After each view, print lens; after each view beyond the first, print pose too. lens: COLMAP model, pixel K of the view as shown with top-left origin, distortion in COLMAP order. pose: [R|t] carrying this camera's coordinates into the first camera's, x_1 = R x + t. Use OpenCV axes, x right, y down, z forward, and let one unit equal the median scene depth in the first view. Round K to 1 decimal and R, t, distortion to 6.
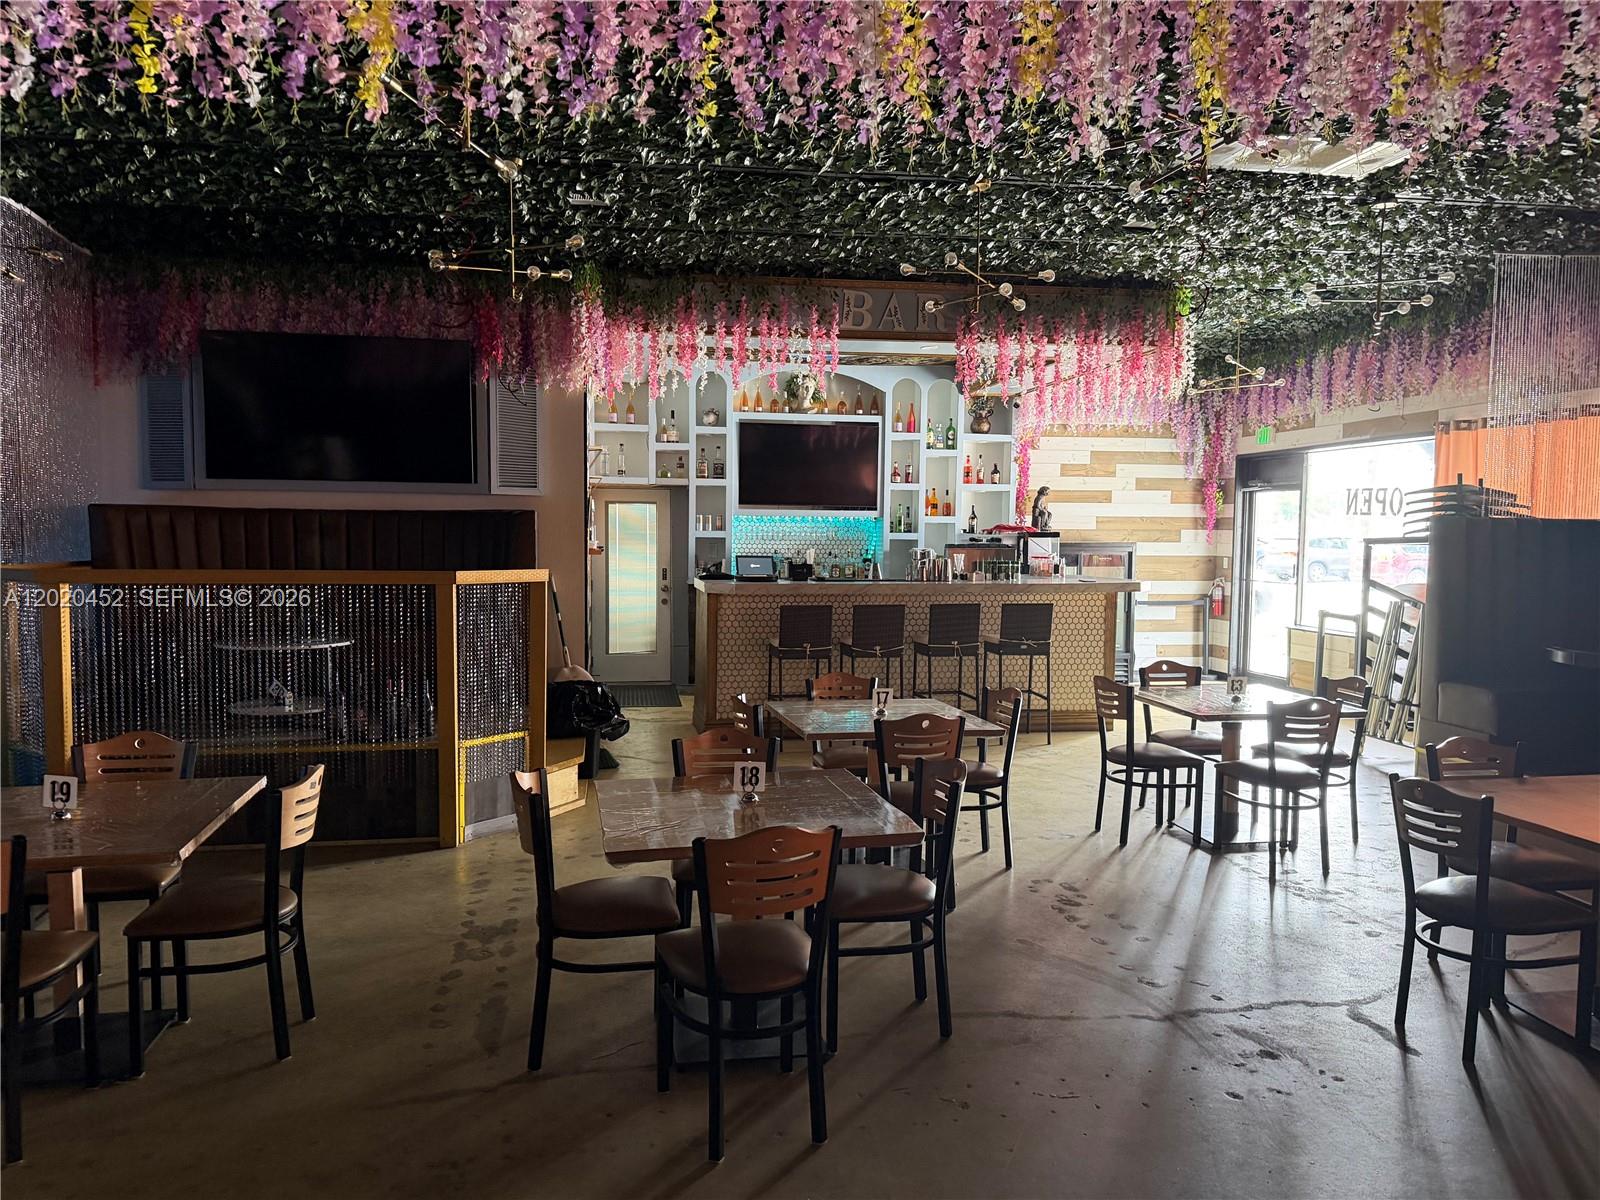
lens RADIAL K [[1104.6, 0, 745.3], [0, 1104.6, 599.5], [0, 0, 1]] dist [0.077593, -0.104284]
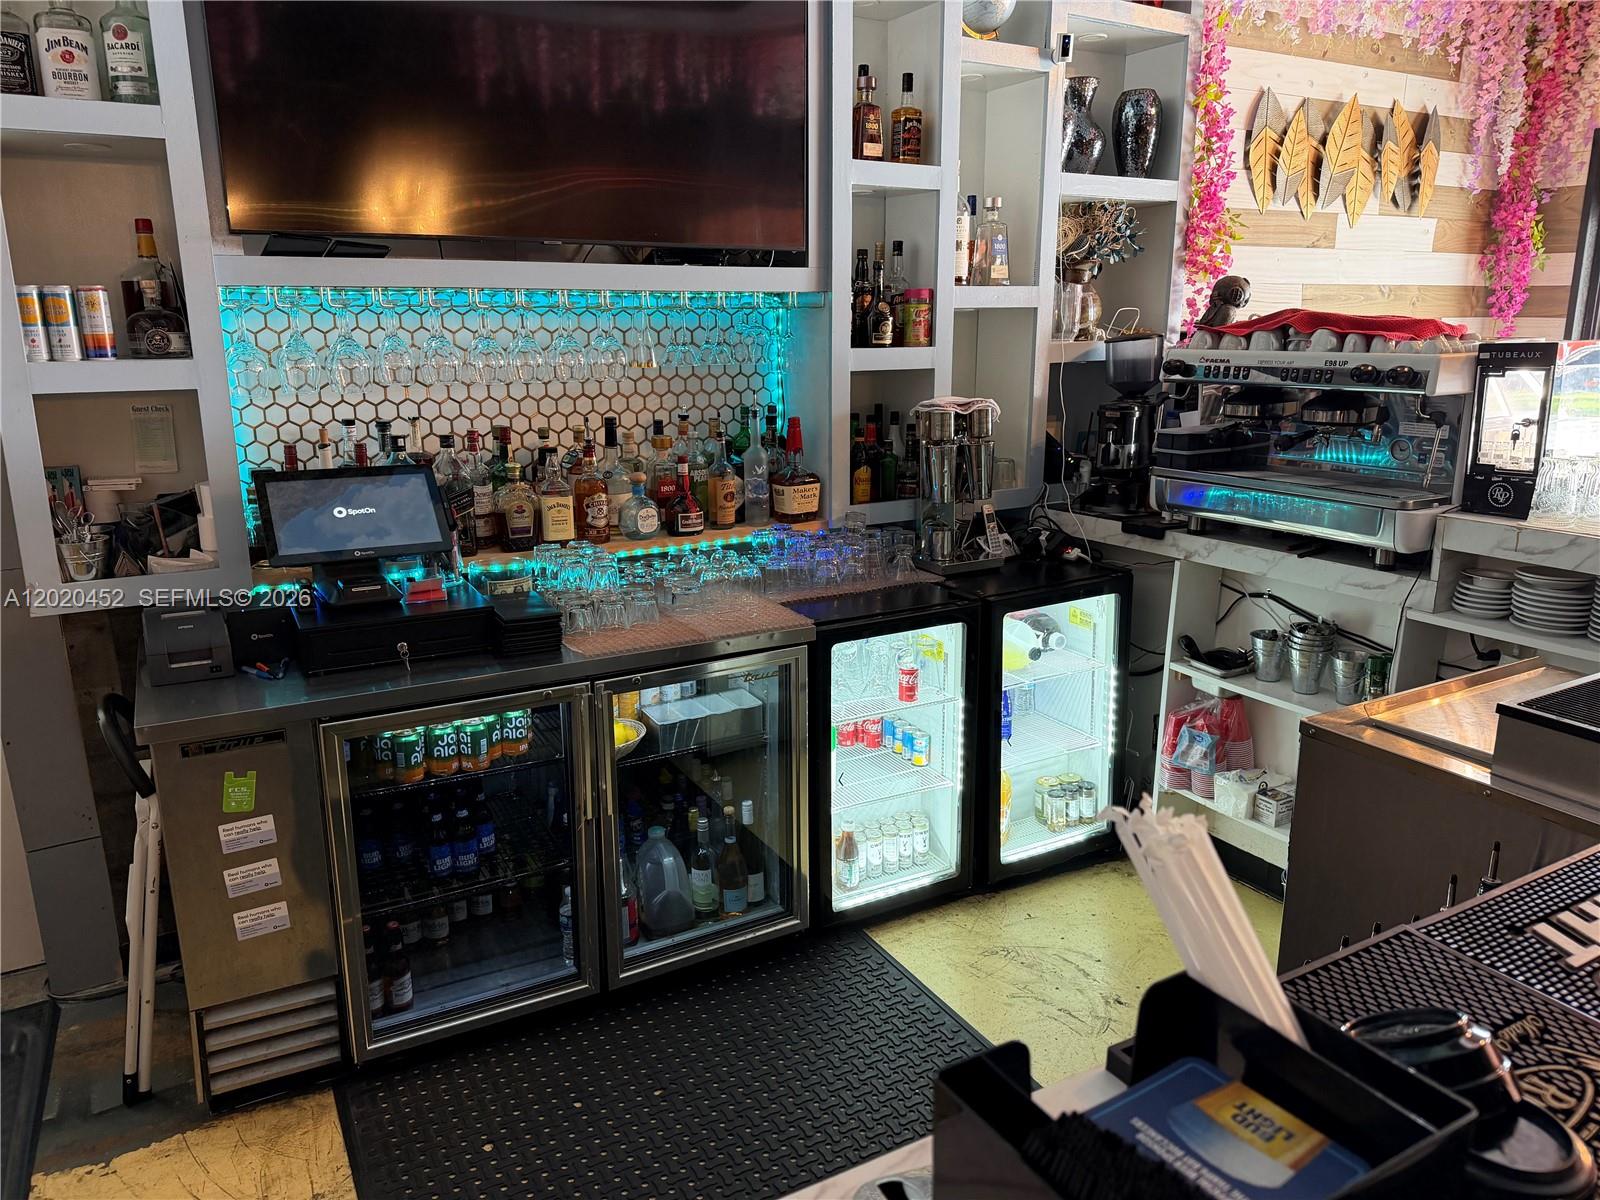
lens RADIAL K [[1108.8, 0, 789.0], [0, 1108.8, 611.2], [0, 0, 1]] dist [0.049401, -0.059200]
pose [[0.932890, -0.104644, 0.344624, 0.018616], [0.036306, 0.979309, 0.199086, -0.075800], [-0.358327, -0.173214, 0.917387, 1.081956]]
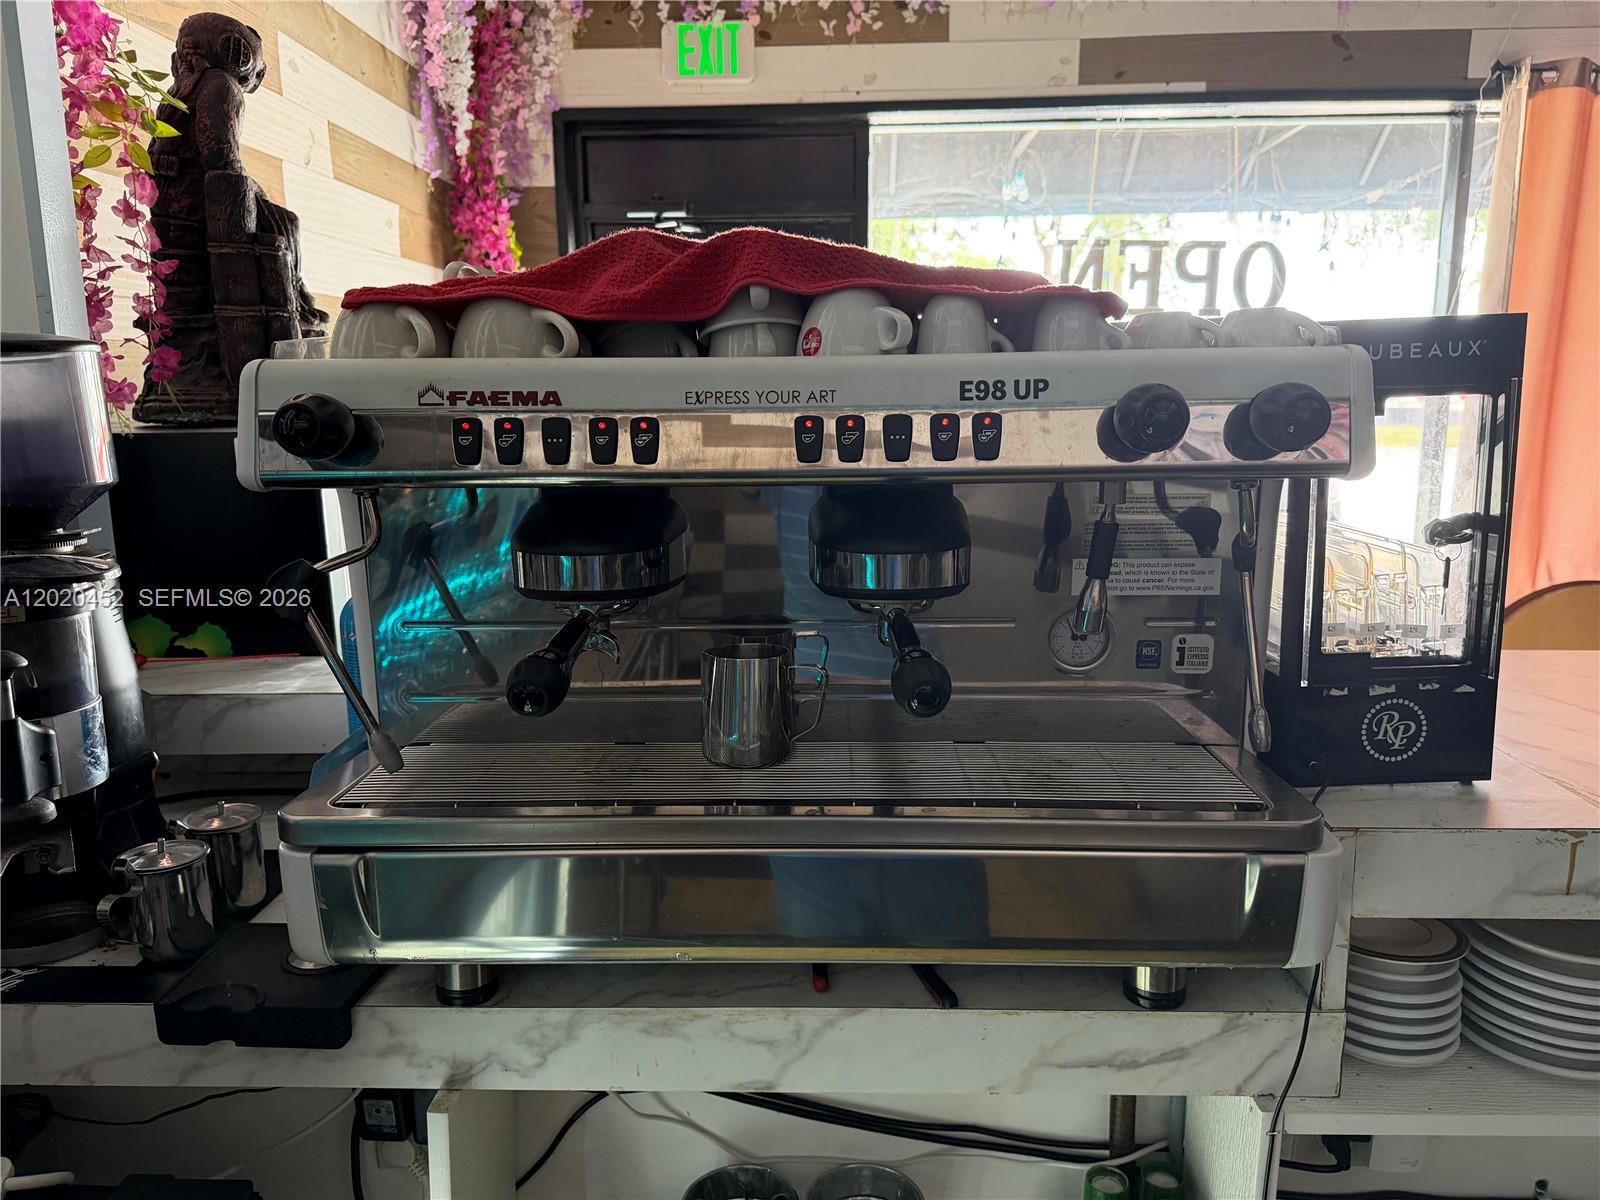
lens RADIAL K [[1108.8, 0, 789.0], [0, 1108.8, 611.2], [0, 0, 1]] dist [0.049401, -0.059200]
pose [[0.182796, -0.196935, 0.963225, 0.201439], [0.066442, 0.979967, 0.187748, -0.075746], [-0.980903, 0.029679, 0.192219, 1.350239]]
